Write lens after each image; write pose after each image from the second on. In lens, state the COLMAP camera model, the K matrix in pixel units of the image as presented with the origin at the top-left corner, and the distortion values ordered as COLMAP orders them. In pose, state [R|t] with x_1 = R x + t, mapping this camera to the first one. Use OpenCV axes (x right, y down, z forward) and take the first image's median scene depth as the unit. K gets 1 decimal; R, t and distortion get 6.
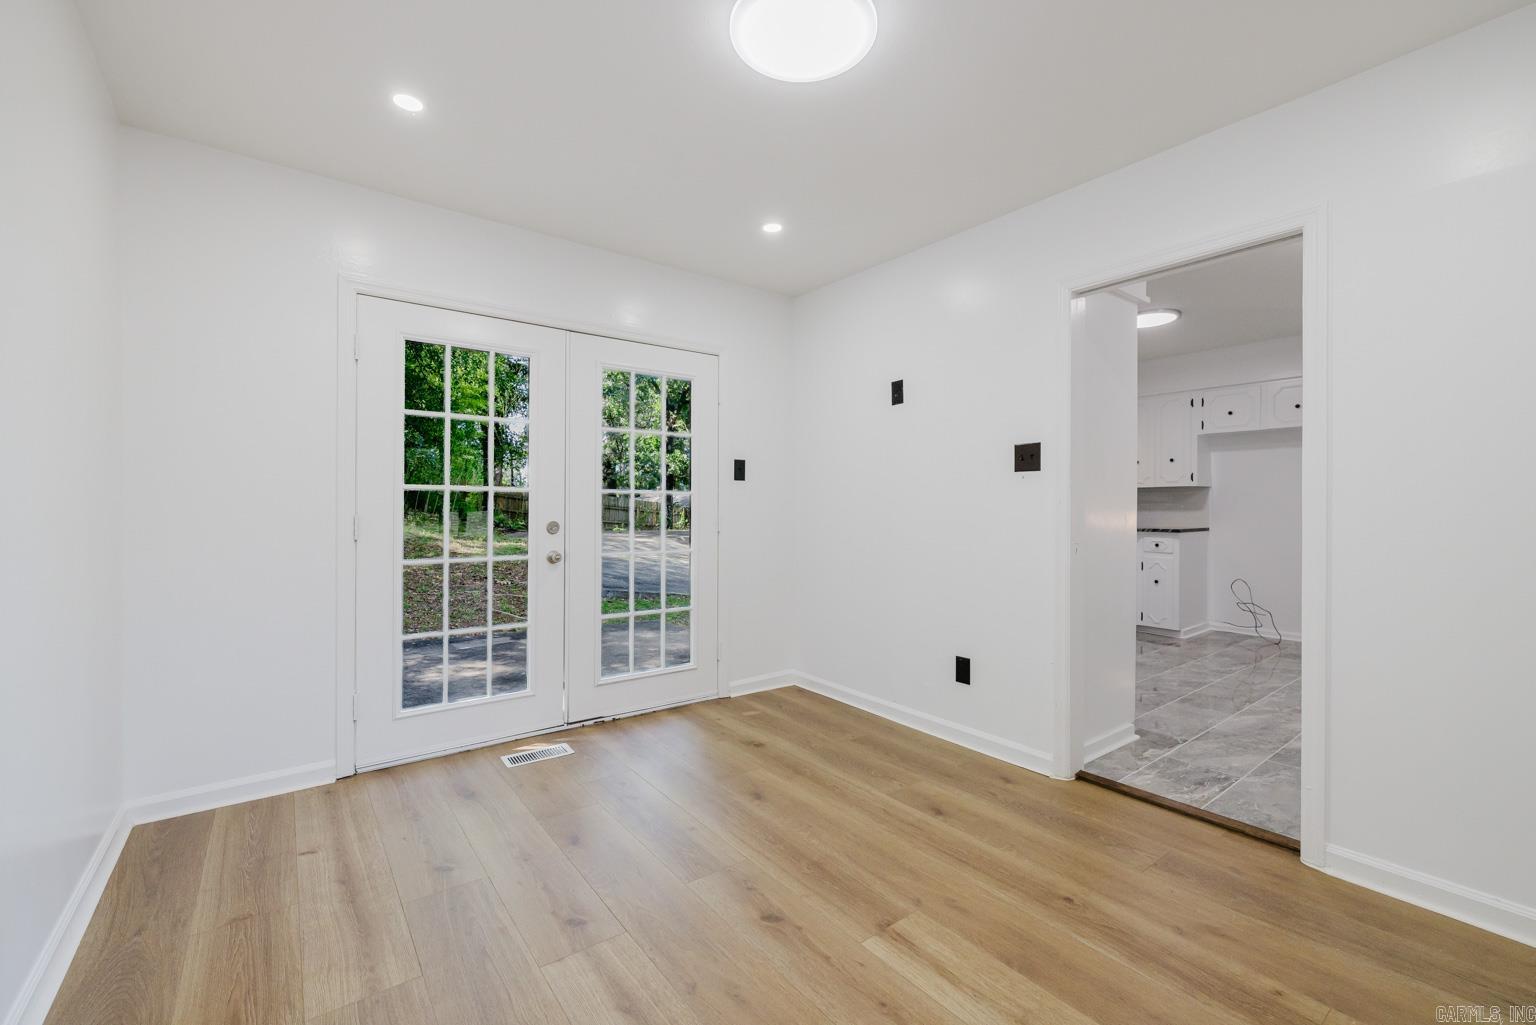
lens RADIAL K [[642.6, 0, 768.0], [0, 642.6, 512.5], [0, 0, 1]] dist [-0.002010, -0.000032]
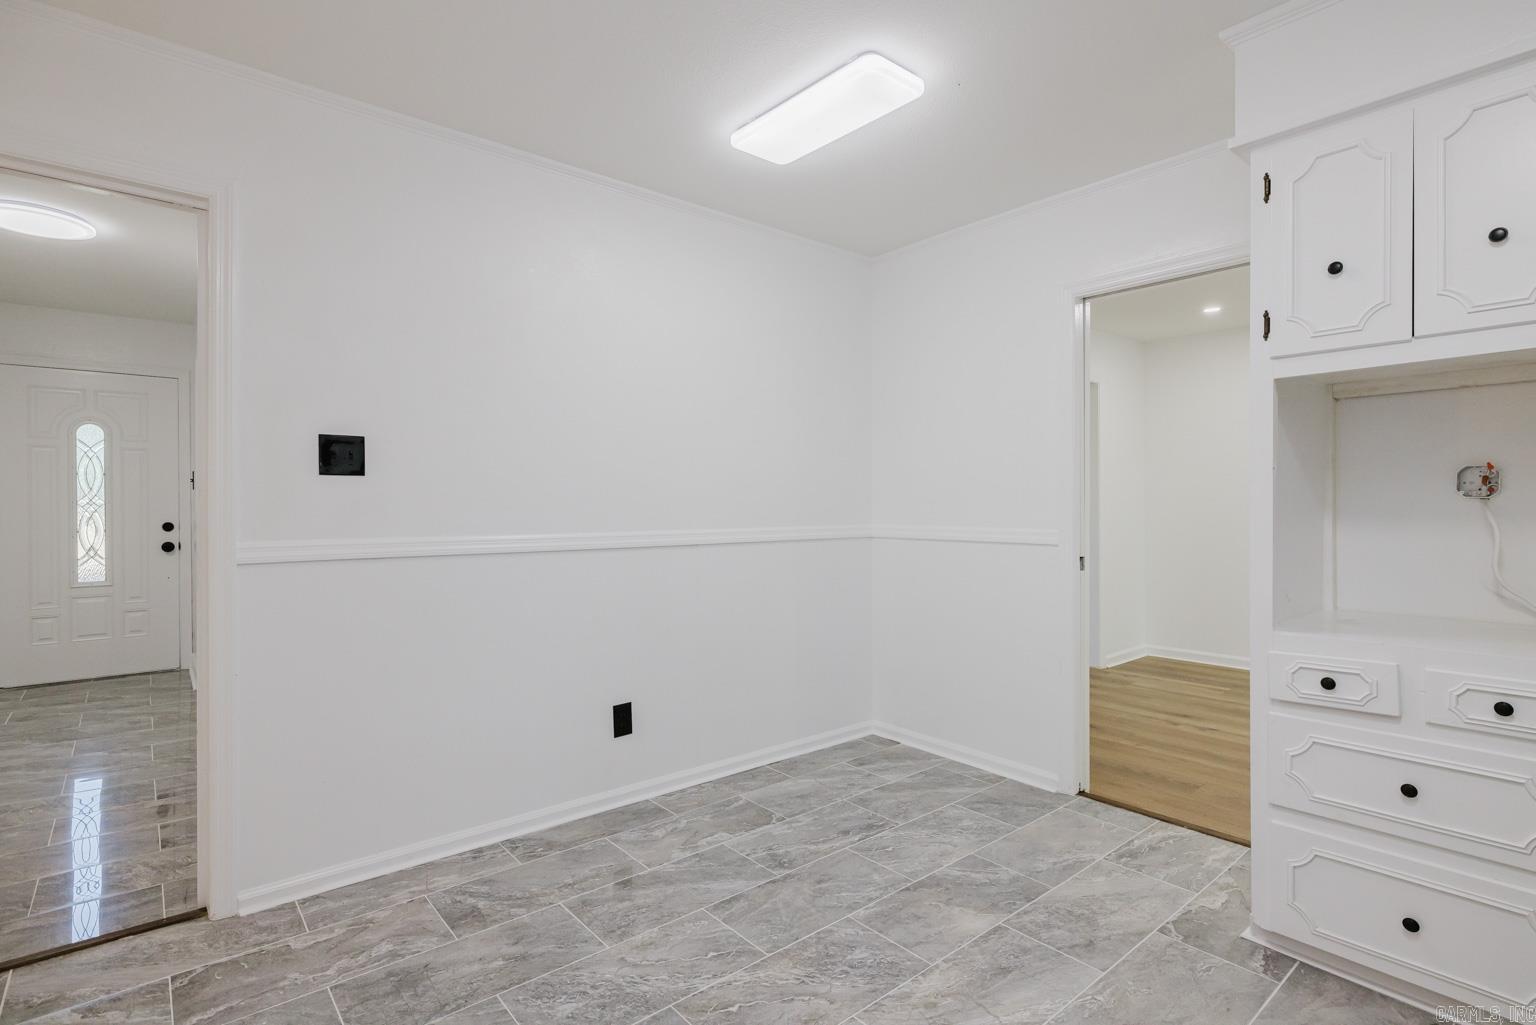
lens RADIAL K [[764.5, 0, 768.0], [0, 764.5, 512.5], [0, 0, 1]] dist [0.017437, 0.000751]
pose [[-0.998465, -0.003323, -0.055280, 1.423139], [-0.005095, 0.999477, 0.031945, -0.060988], [0.055145, 0.032178, -0.997960, 2.265587]]
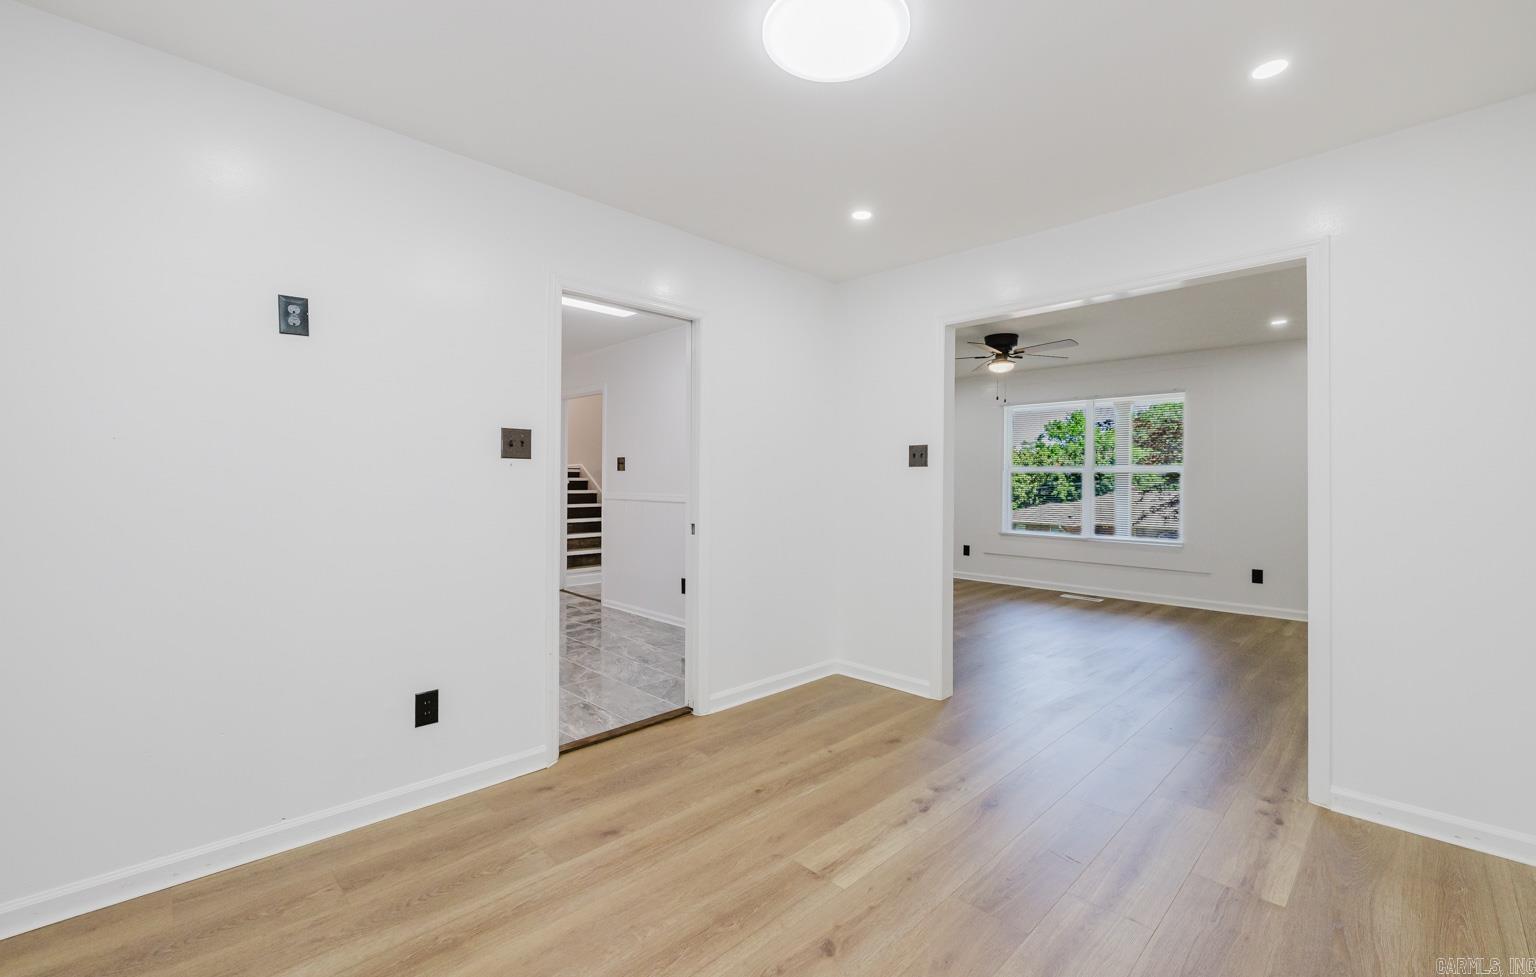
lens RADIAL K [[645.2, 0, 768.0], [0, 645.2, 488.5], [0, 0, 1]] dist [-0.000432, -0.000193]
pose [[-0.124034, -0.013951, 0.992180, -0.701203], [0.008841, 0.999846, 0.015164, -0.038799], [-0.992239, 0.010653, -0.123891, 0.928769]]
